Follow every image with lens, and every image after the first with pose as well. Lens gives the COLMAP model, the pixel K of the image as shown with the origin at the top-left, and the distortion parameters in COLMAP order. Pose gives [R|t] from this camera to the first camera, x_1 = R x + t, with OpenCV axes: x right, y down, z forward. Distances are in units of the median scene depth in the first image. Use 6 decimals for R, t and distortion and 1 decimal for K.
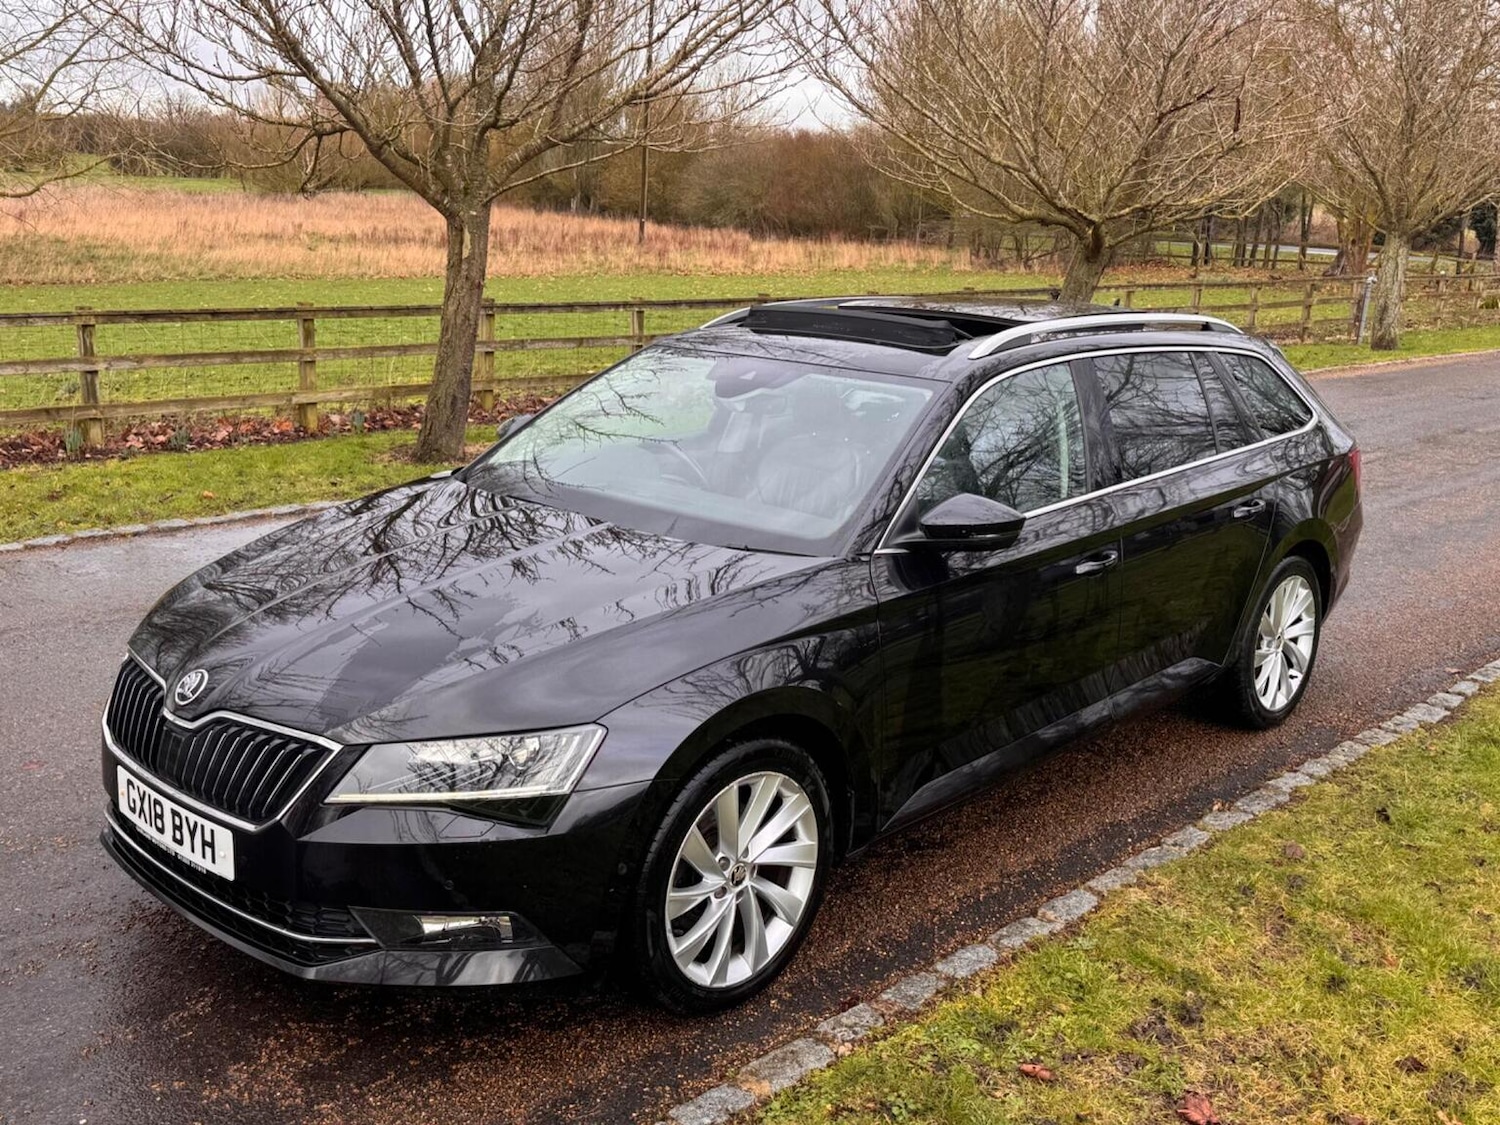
lens RADIAL K [[1442.4, 0, 727.4], [0, 1442.4, 567.2], [0, 0, 1]] dist [0.158424, -0.303287]
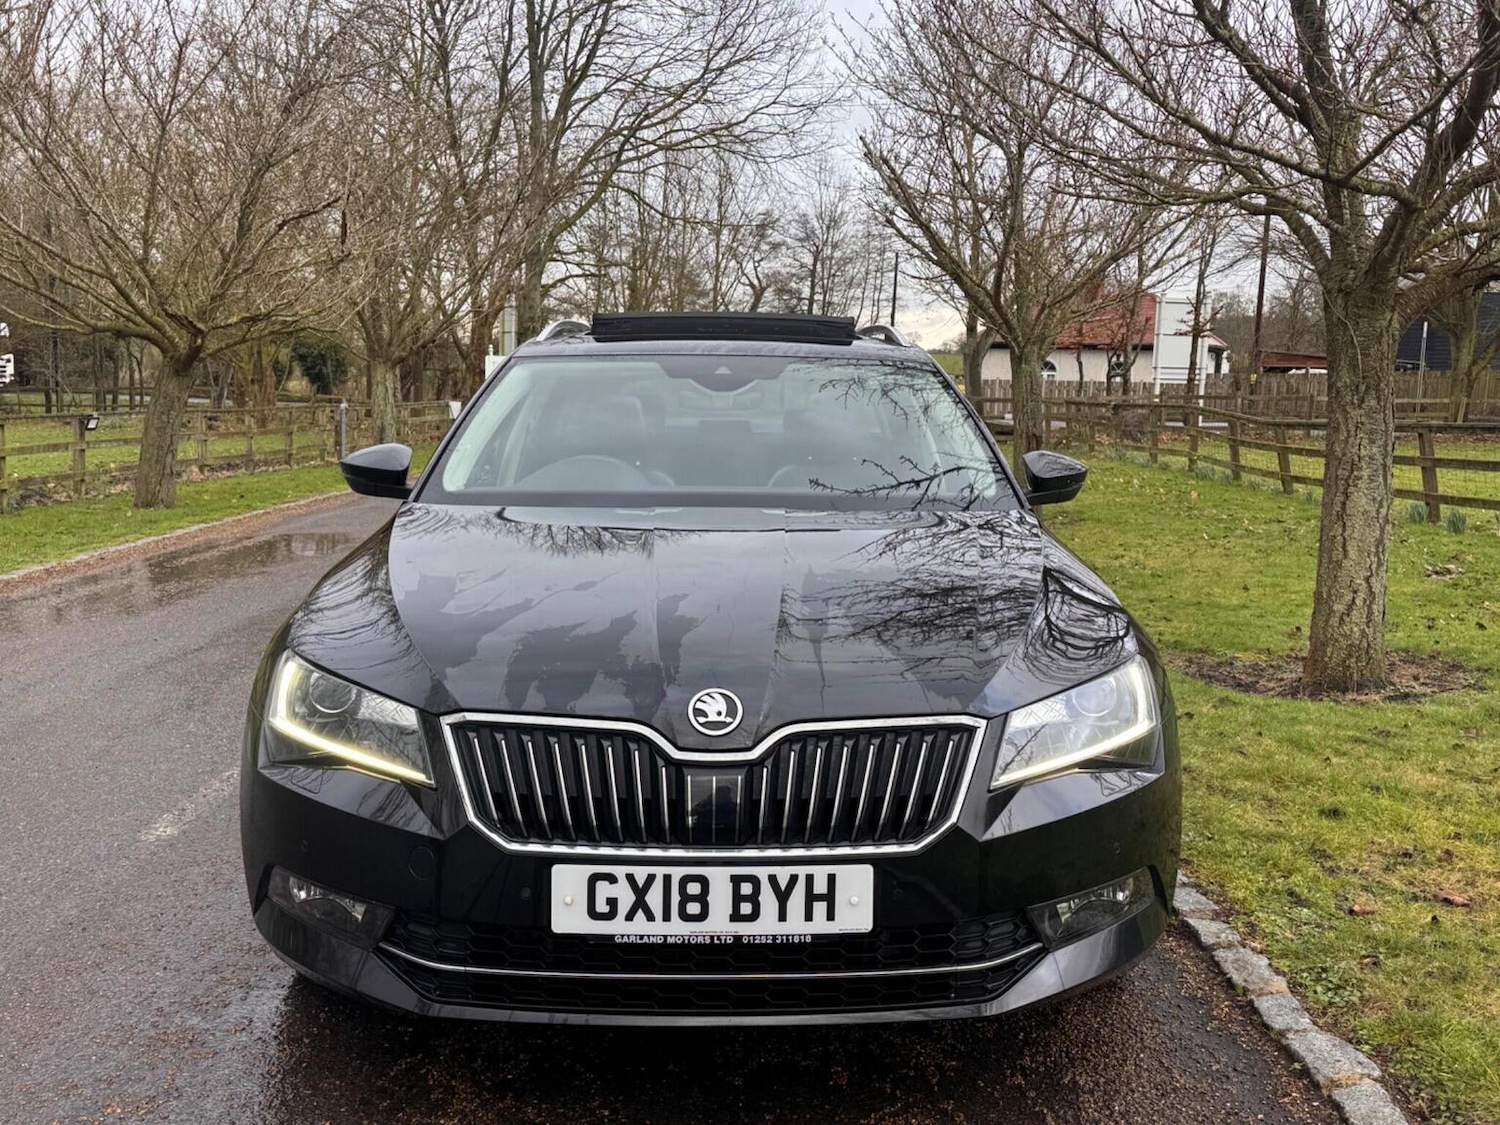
lens RADIAL K [[1442.4, 0, 727.4], [0, 1442.4, 567.2], [0, 0, 1]] dist [0.158424, -0.303287]
pose [[0.689256, -0.100533, 0.717509, -0.916179], [0.178038, 0.983462, -0.033232, 0.035777], [-0.702302, 0.150649, 0.695756, 0.481935]]
